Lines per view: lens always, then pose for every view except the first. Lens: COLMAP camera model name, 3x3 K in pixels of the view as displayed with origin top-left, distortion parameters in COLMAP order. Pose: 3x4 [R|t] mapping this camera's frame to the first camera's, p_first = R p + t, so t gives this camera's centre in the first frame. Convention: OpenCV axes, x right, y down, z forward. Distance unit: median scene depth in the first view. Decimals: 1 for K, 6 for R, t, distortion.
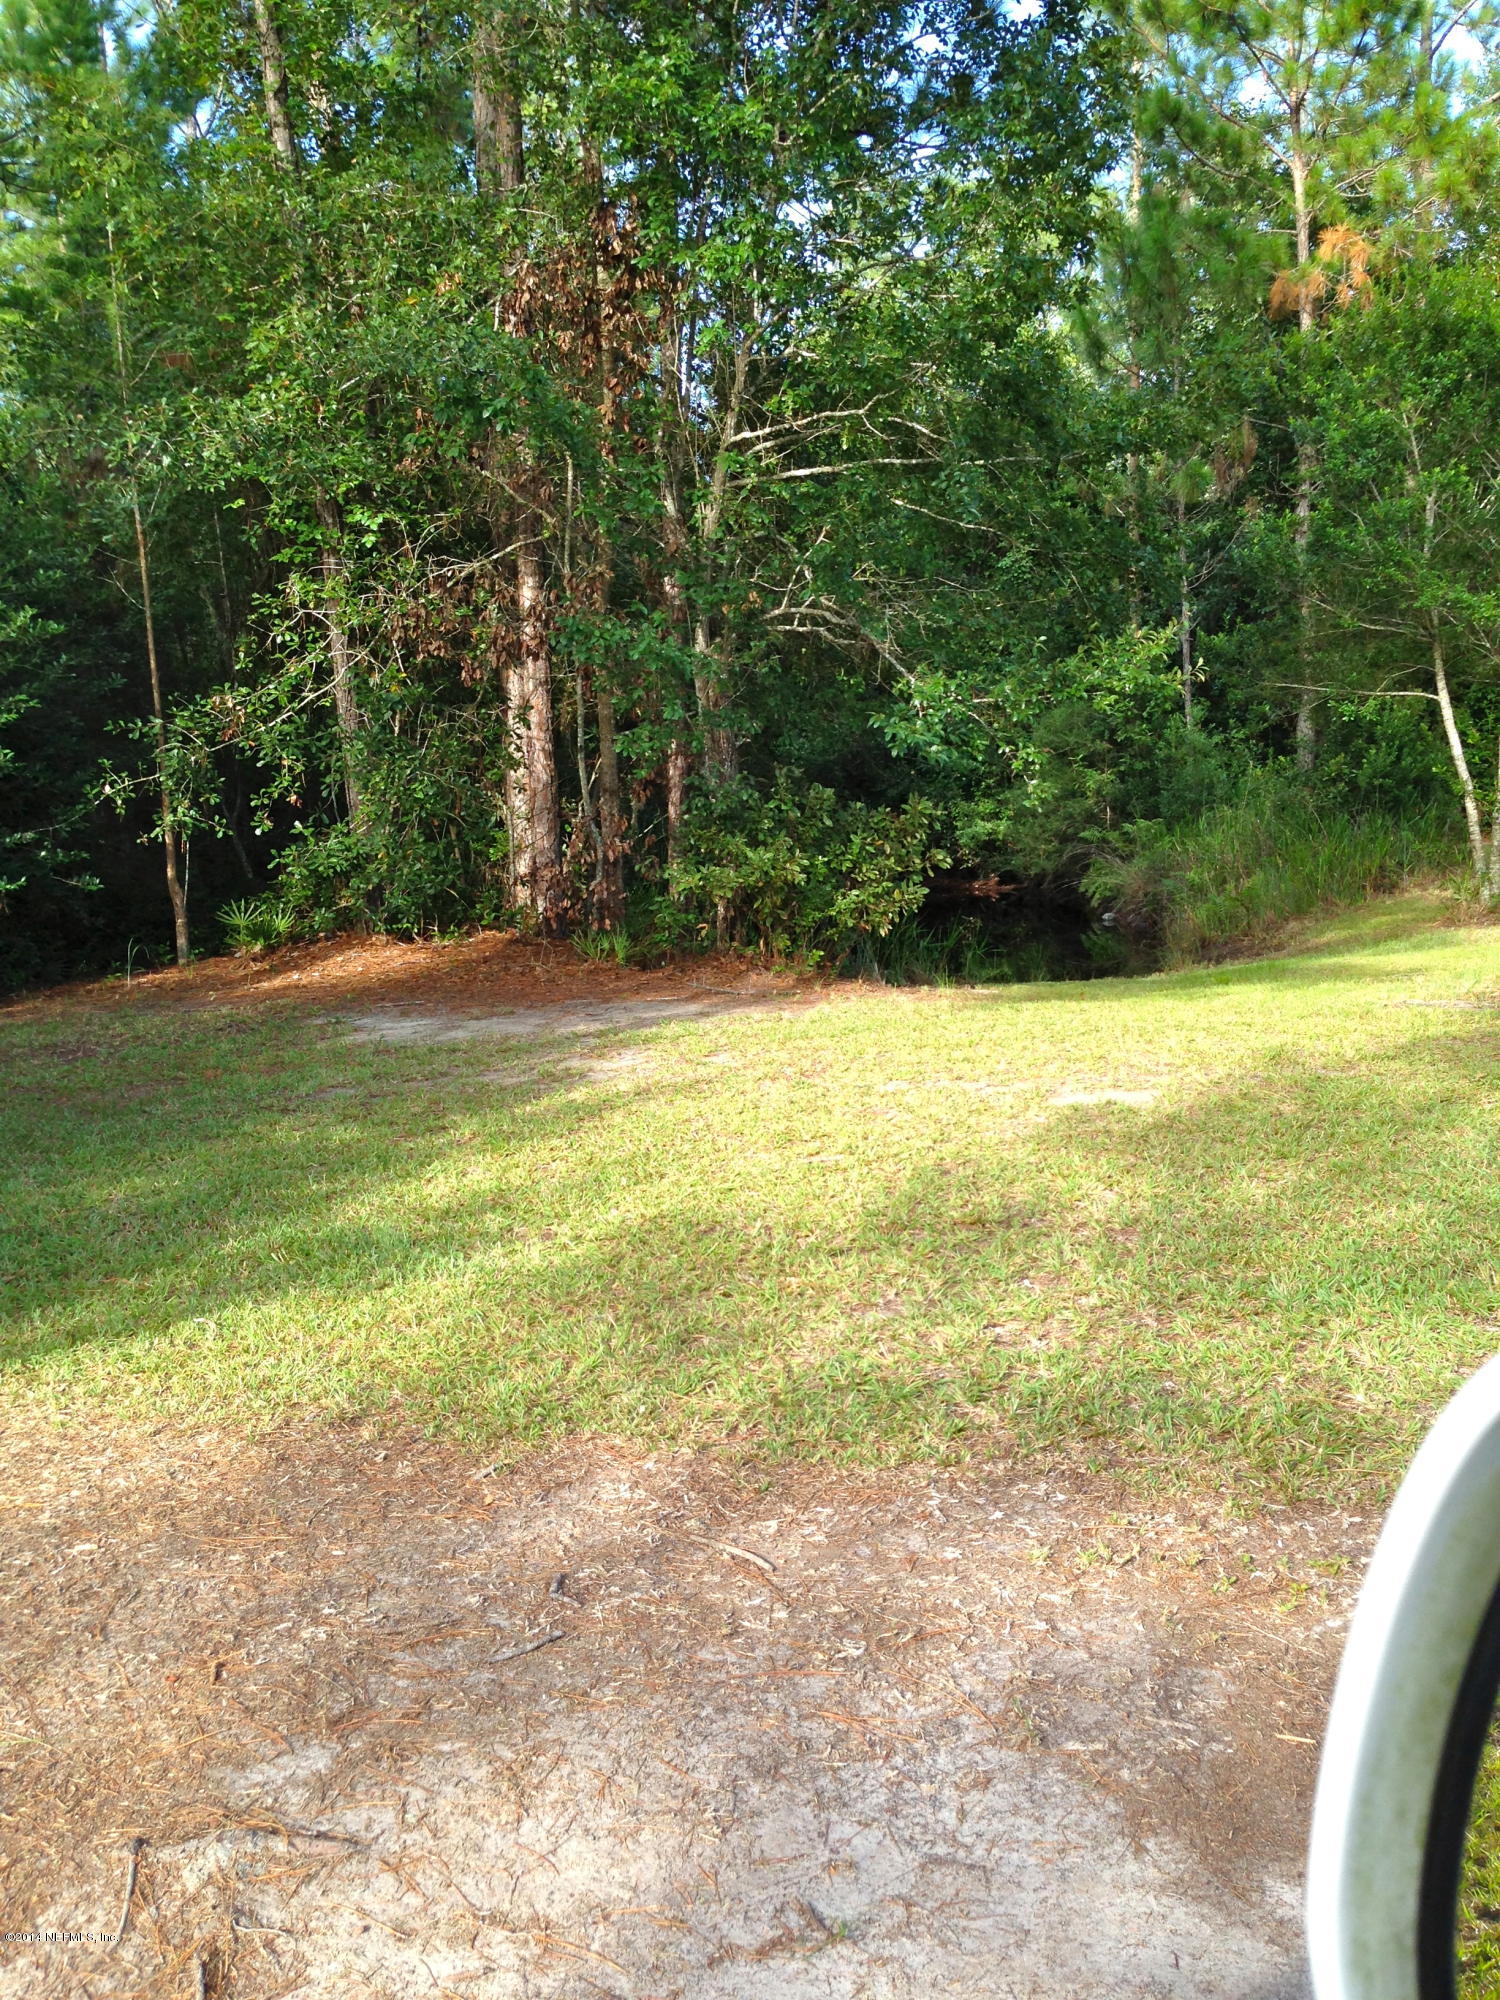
lens RADIAL K [[1492.8, 0, 750.0], [0, 1492.8, 1000.0], [0, 0, 1]] dist [0.042604, 0.002437]
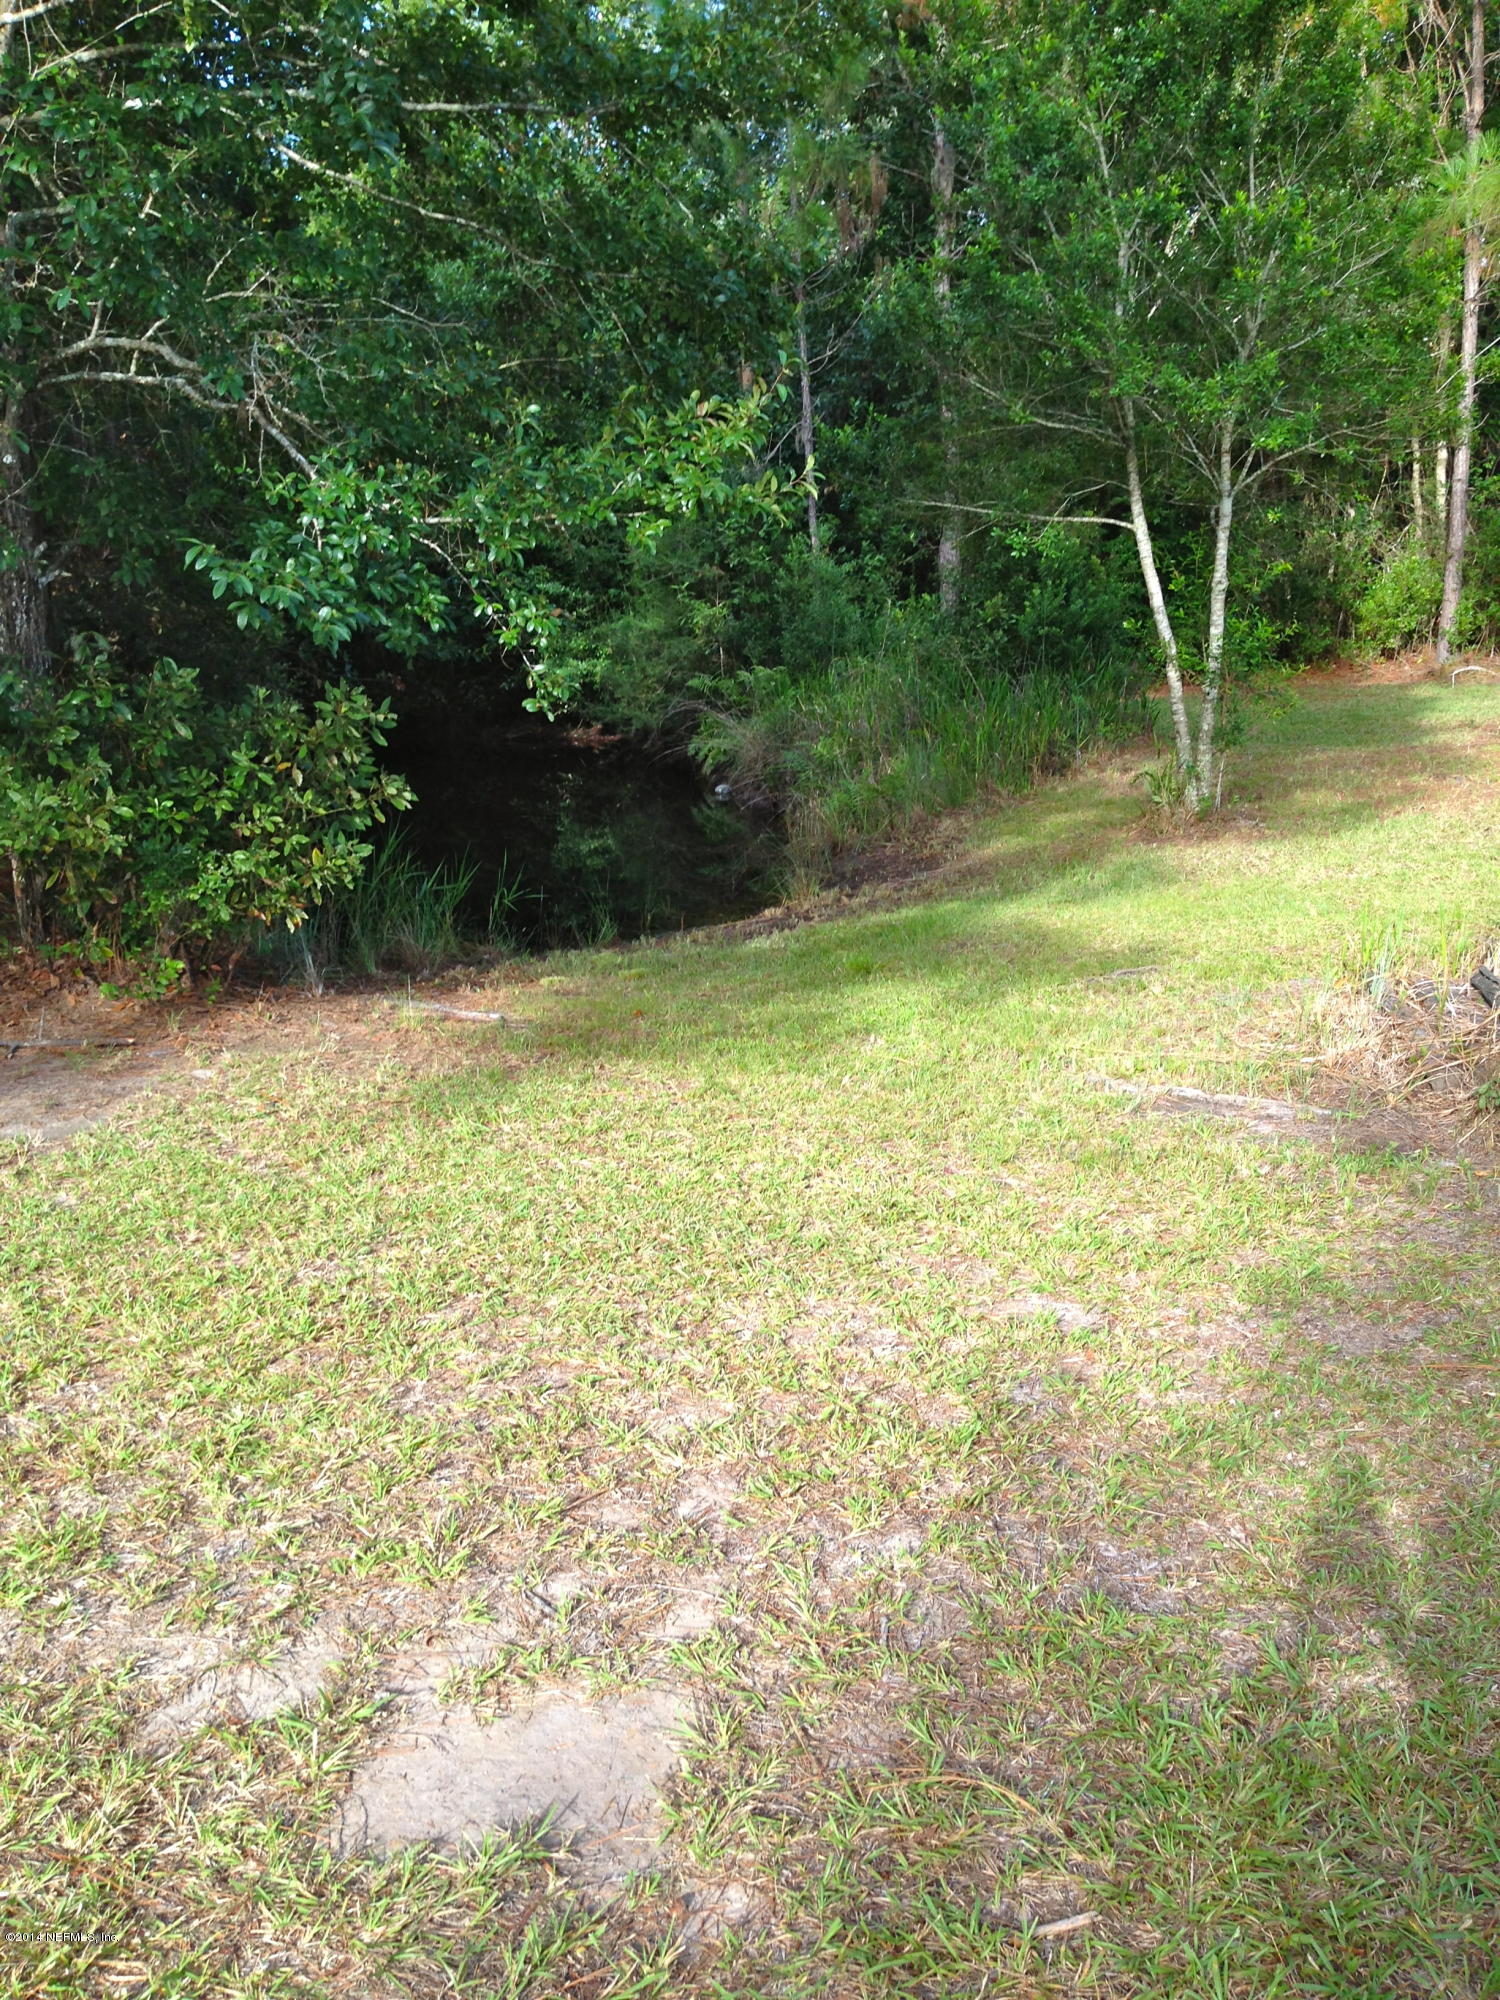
lens RADIAL K [[1818.8, 0, 725.5], [0, 1818.8, 957.2], [0, 0, 1]] dist [0.115986, -0.177859]
pose [[0.973135, -0.032478, 0.227932, 0.059248], [0.022501, 0.998677, 0.046235, -0.040461], [-0.229132, -0.039864, 0.972579, 0.184585]]
